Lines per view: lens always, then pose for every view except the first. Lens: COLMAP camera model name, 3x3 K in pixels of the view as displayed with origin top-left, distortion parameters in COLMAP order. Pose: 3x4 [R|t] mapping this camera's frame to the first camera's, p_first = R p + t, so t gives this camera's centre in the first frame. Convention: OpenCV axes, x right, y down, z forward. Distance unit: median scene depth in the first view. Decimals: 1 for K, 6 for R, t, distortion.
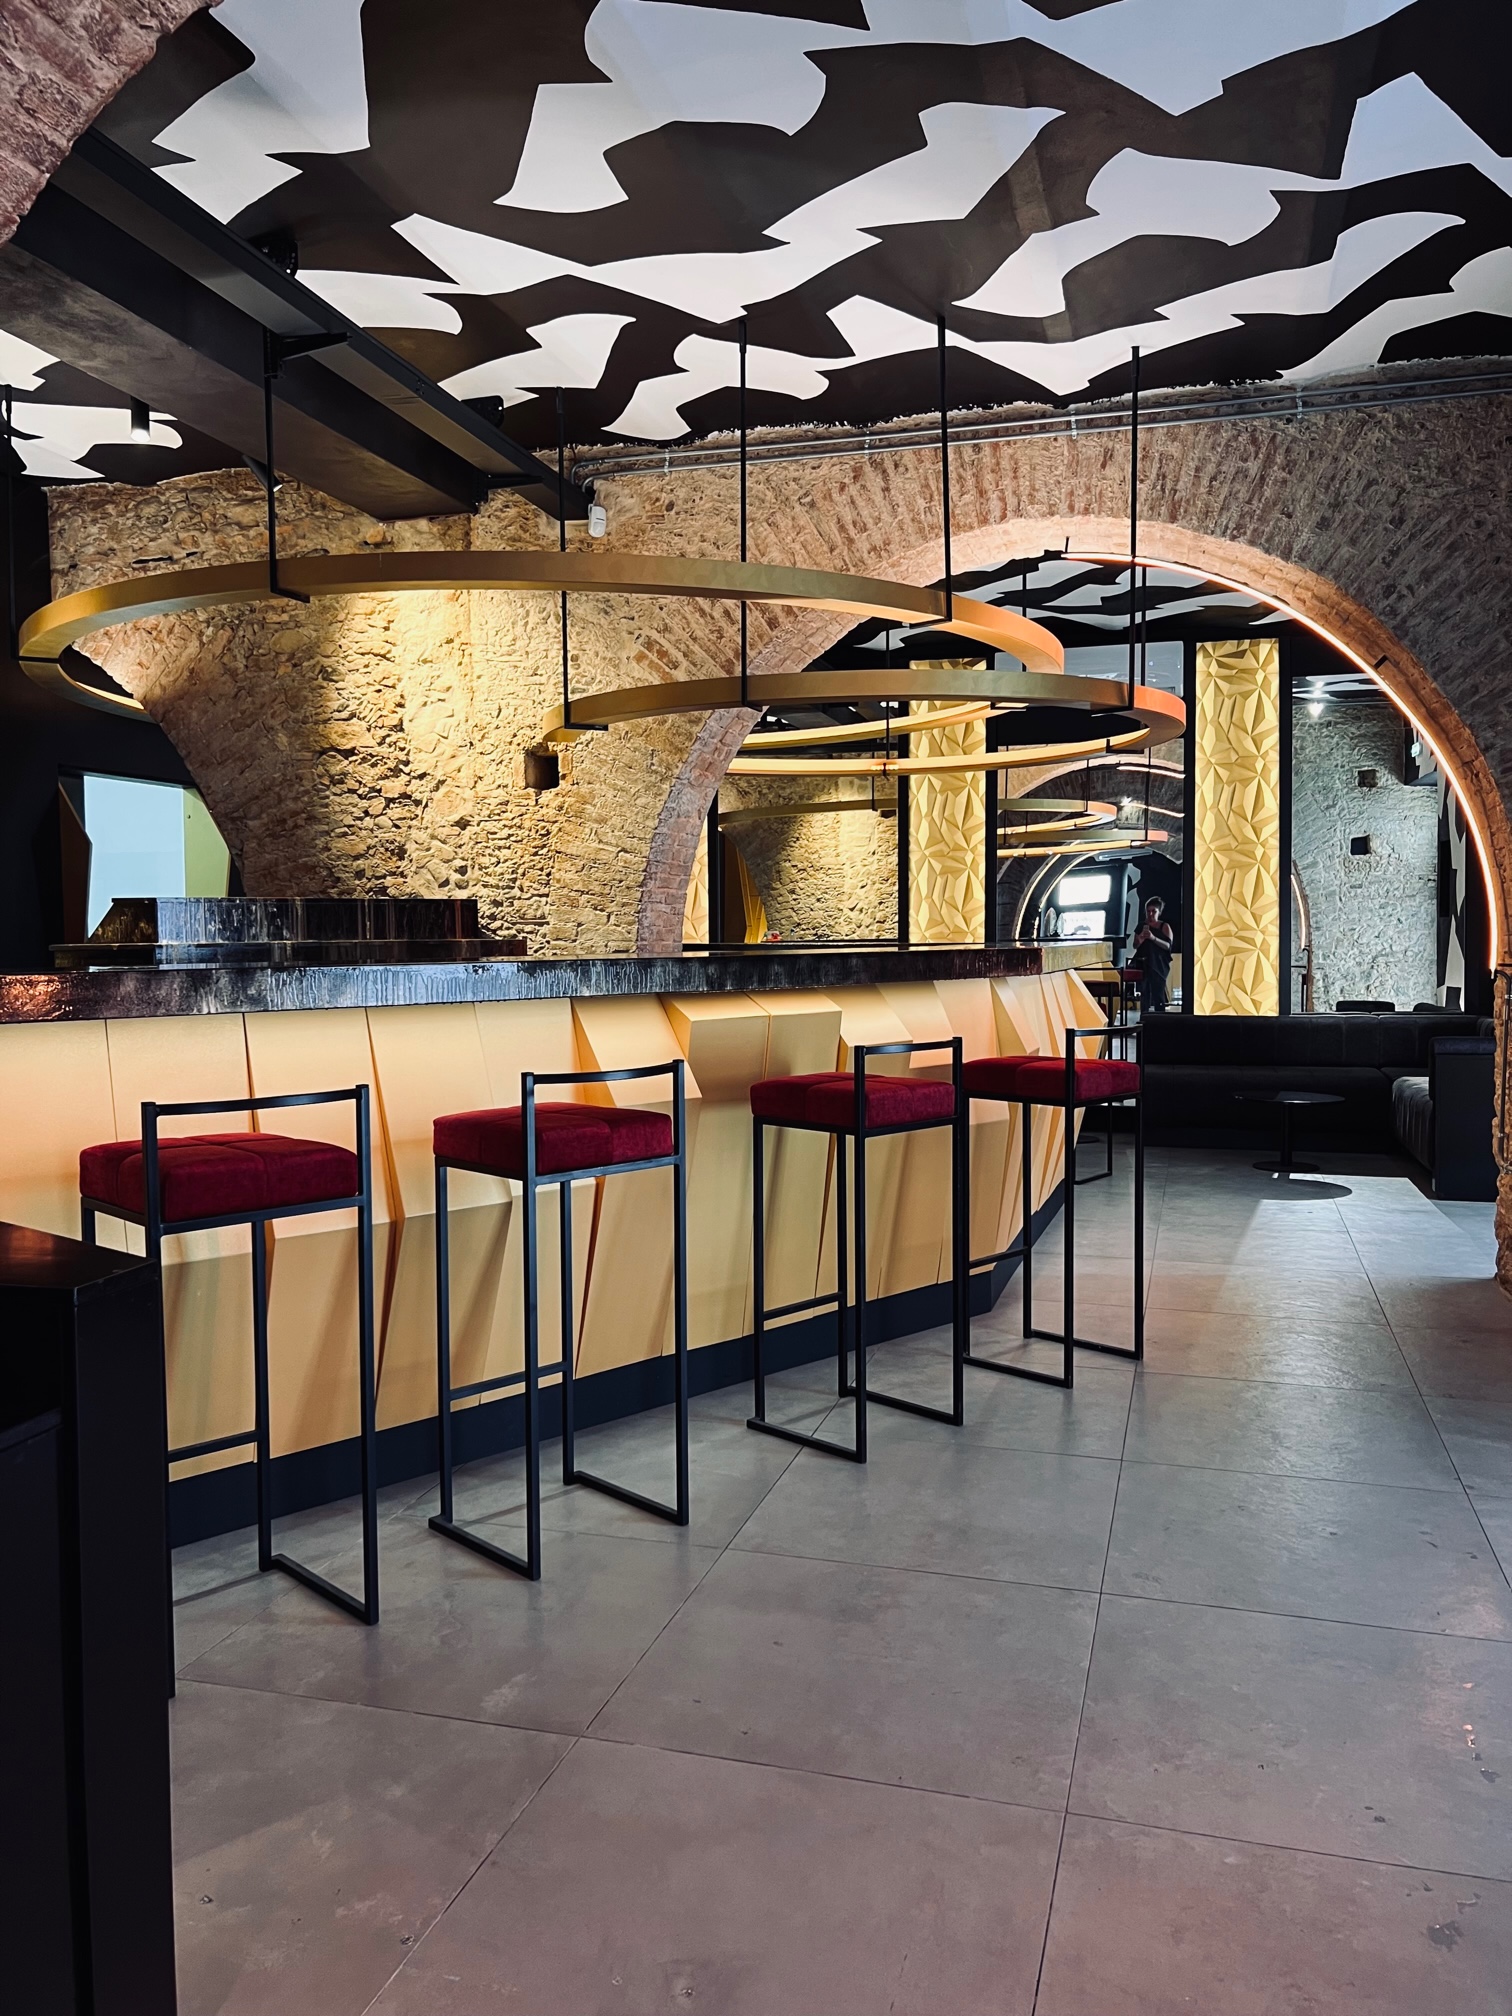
lens RADIAL K [[1511.9, 0, 765.7], [0, 1511.9, 1012.2], [0, 0, 1]] dist [0.037162, -0.037755]
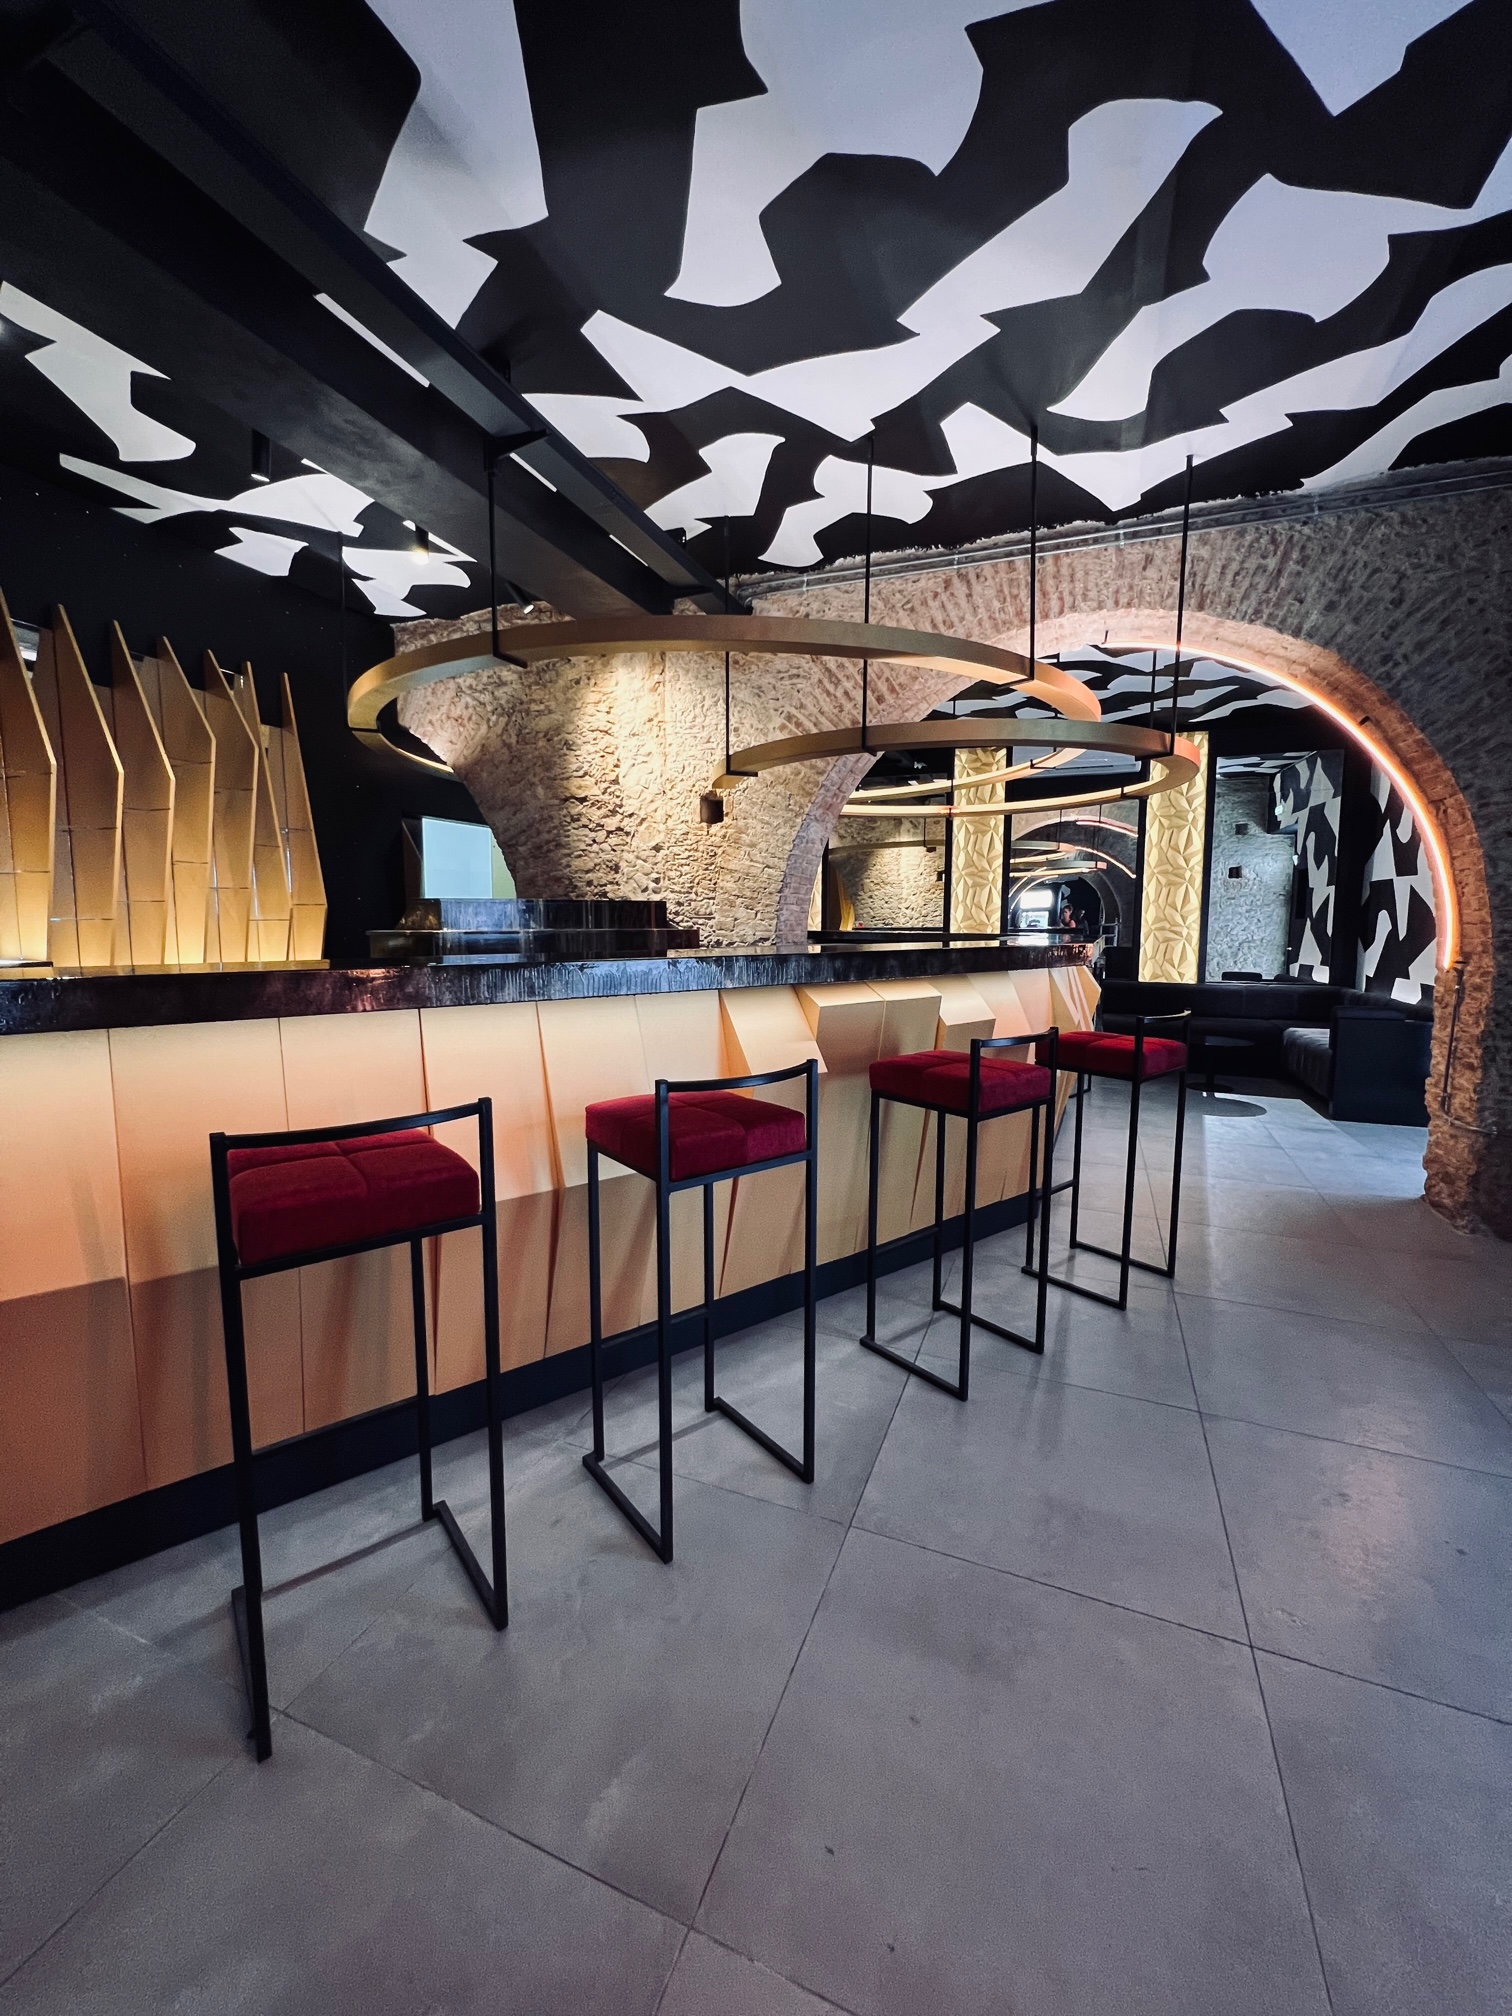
lens RADIAL K [[804.8, 0, 761.6], [0, 804.8, 1001.8], [0, 0, 1]] dist [-0.003240, 0.000638]
pose [[0.994576, 0.022744, -0.101494, -0.022340], [-0.017641, 0.998548, 0.050903, -0.020996], [0.102504, -0.048836, 0.993533, 0.263651]]
